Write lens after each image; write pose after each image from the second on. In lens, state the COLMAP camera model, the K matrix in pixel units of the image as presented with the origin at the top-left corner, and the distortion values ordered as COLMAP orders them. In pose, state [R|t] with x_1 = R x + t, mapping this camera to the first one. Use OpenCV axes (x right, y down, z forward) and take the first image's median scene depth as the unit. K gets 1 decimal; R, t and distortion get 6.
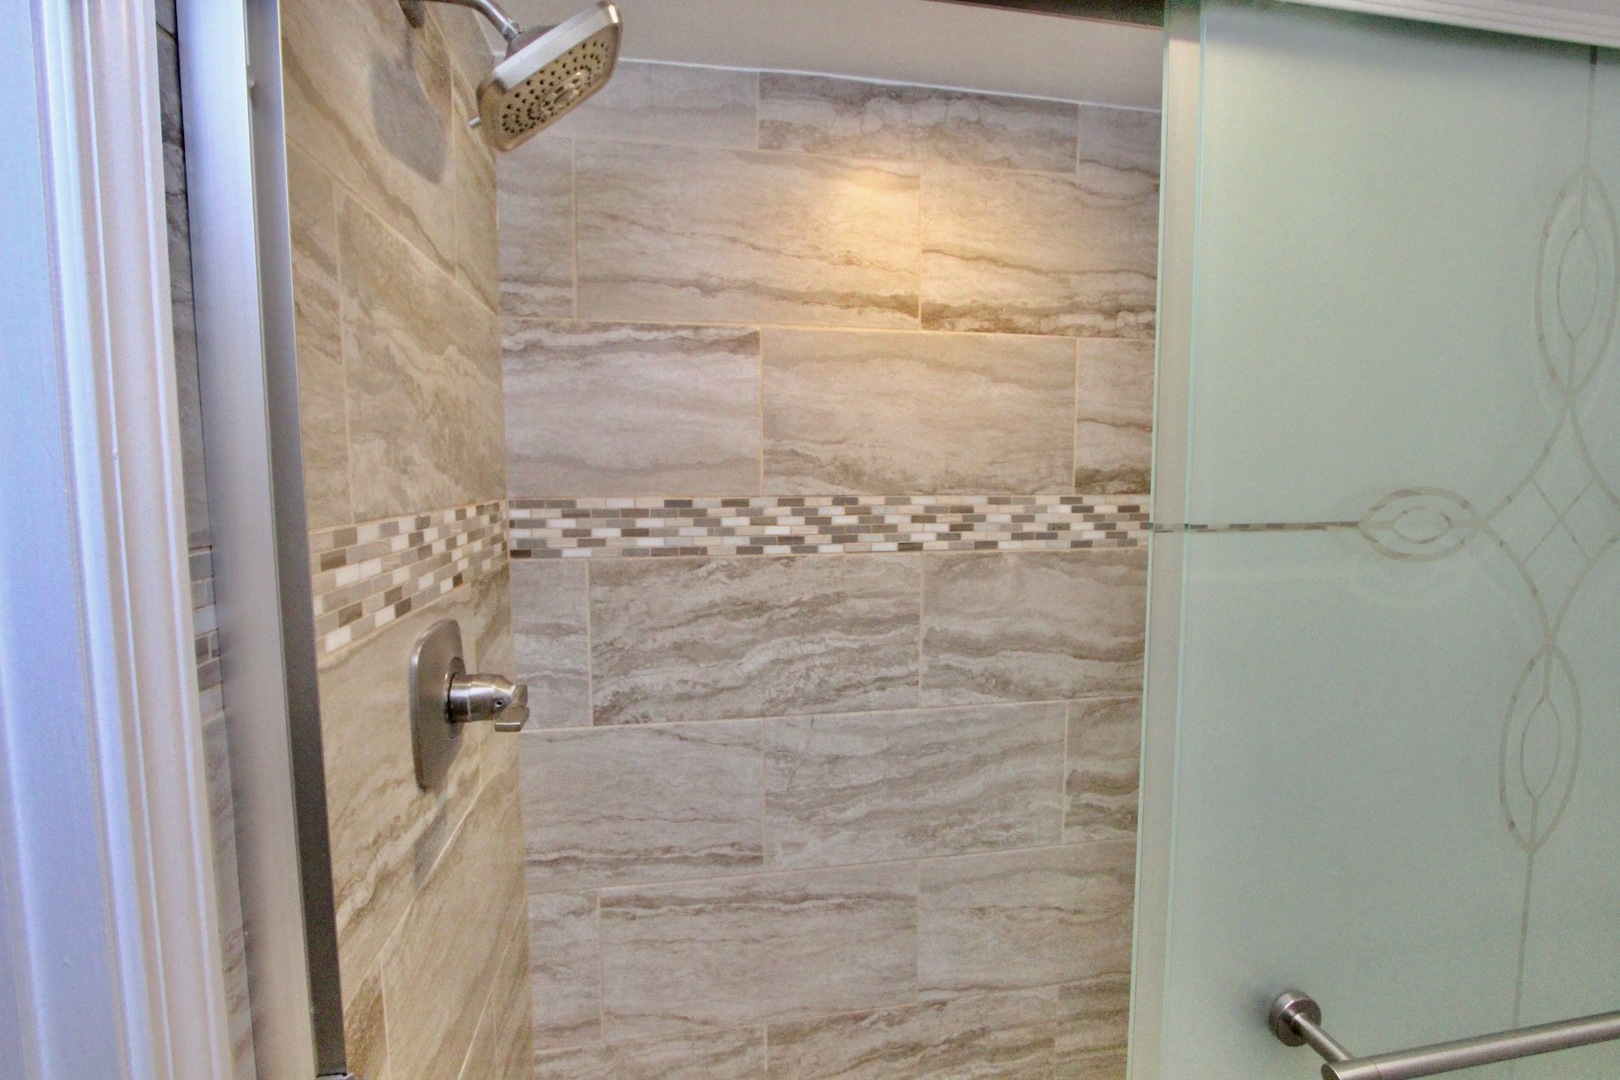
lens RADIAL K [[747.6, 0, 819.5], [0, 747.6, 538.7], [0, 0, 1]] dist [-0.019088, 0.004056]
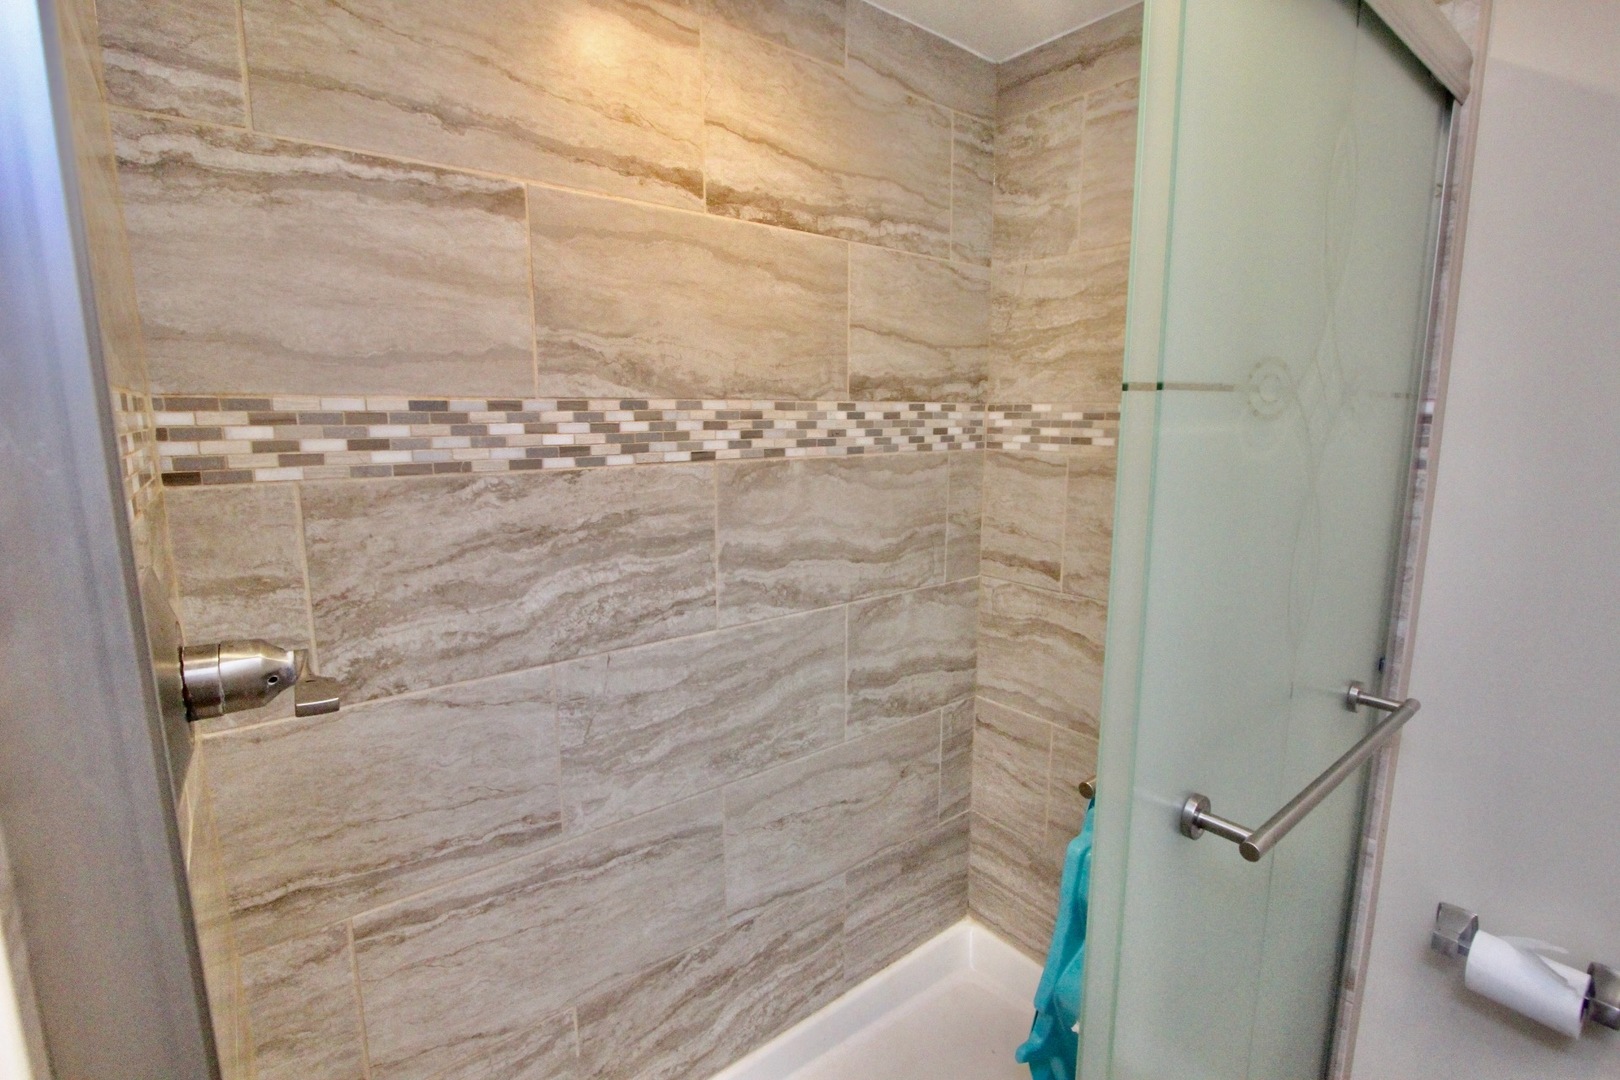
lens RADIAL K [[747.6, 0, 809.6], [0, 747.6, 536.5], [0, 0, 1]] dist [-0.019088, 0.004056]
pose [[0.879557, -0.077875, 0.469378, -0.203887], [0.042467, 0.995426, 0.085573, 0.036409], [-0.473895, -0.055333, 0.878841, 0.130455]]
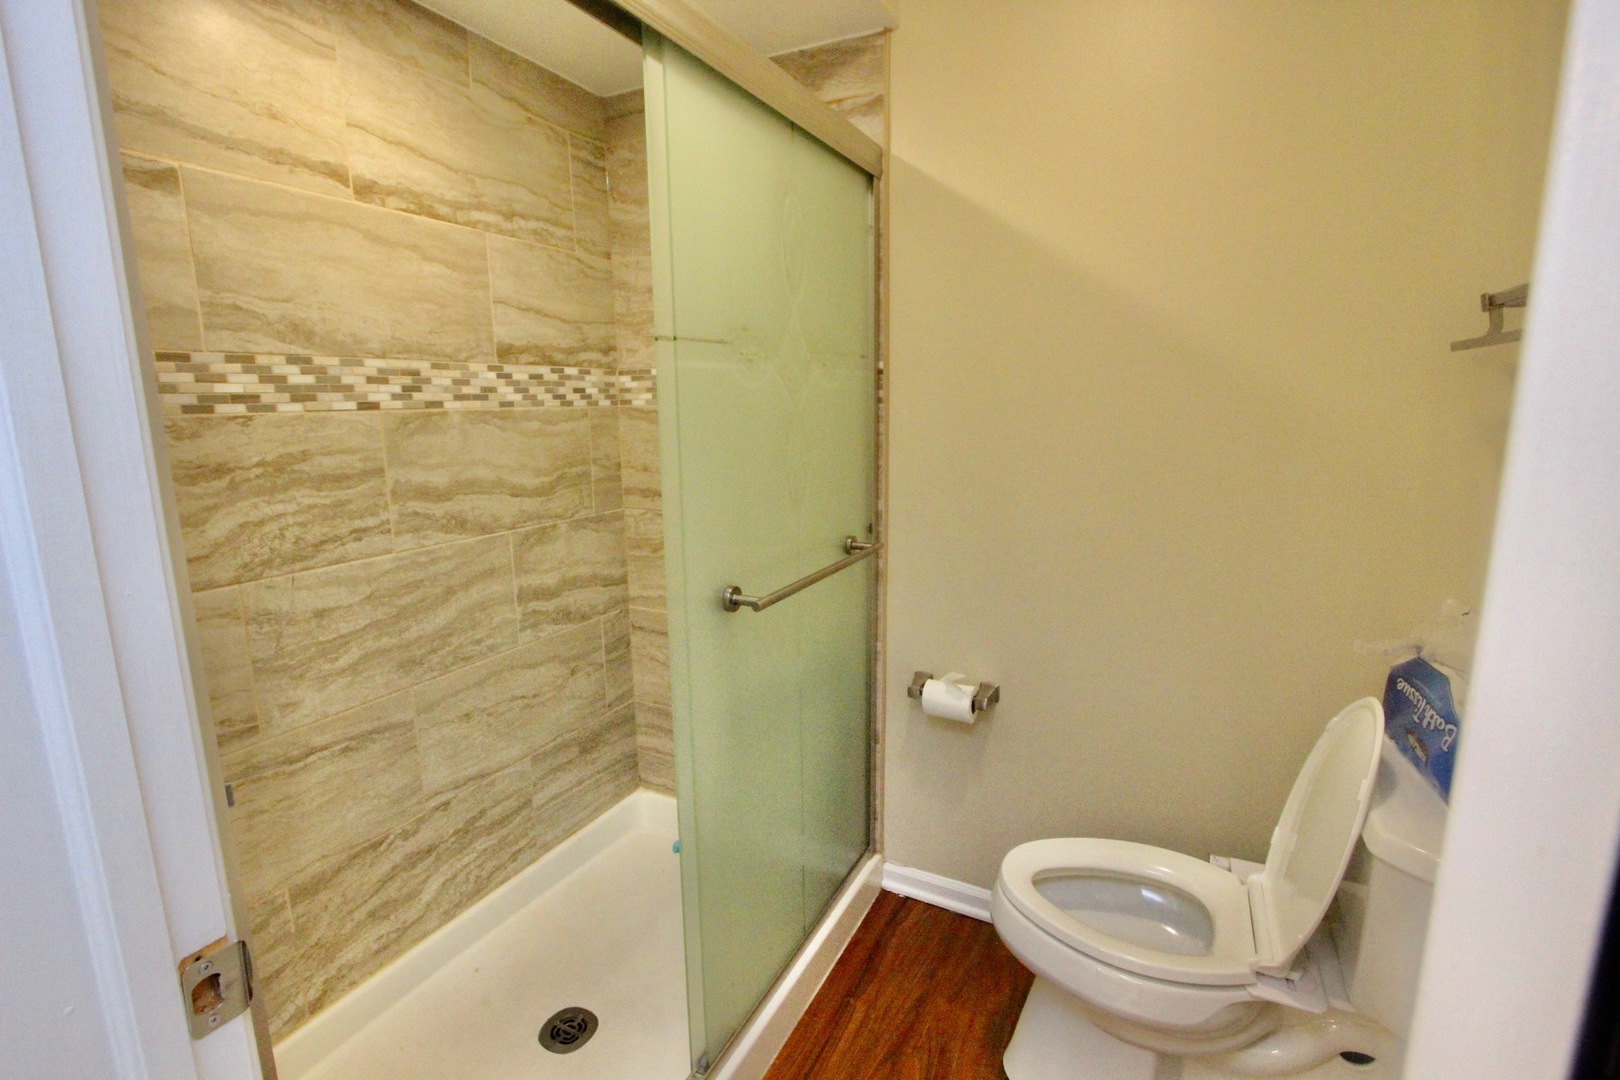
lens RADIAL K [[747.6, 0, 806.9], [0, 747.6, 537.3], [0, 0, 1]] dist [-0.019088, 0.004056]
pose [[0.608031, -0.148930, 0.779819, -0.368098], [0.078697, 0.988716, 0.127465, 0.114035], [-0.790003, -0.016133, 0.612890, -0.175007]]
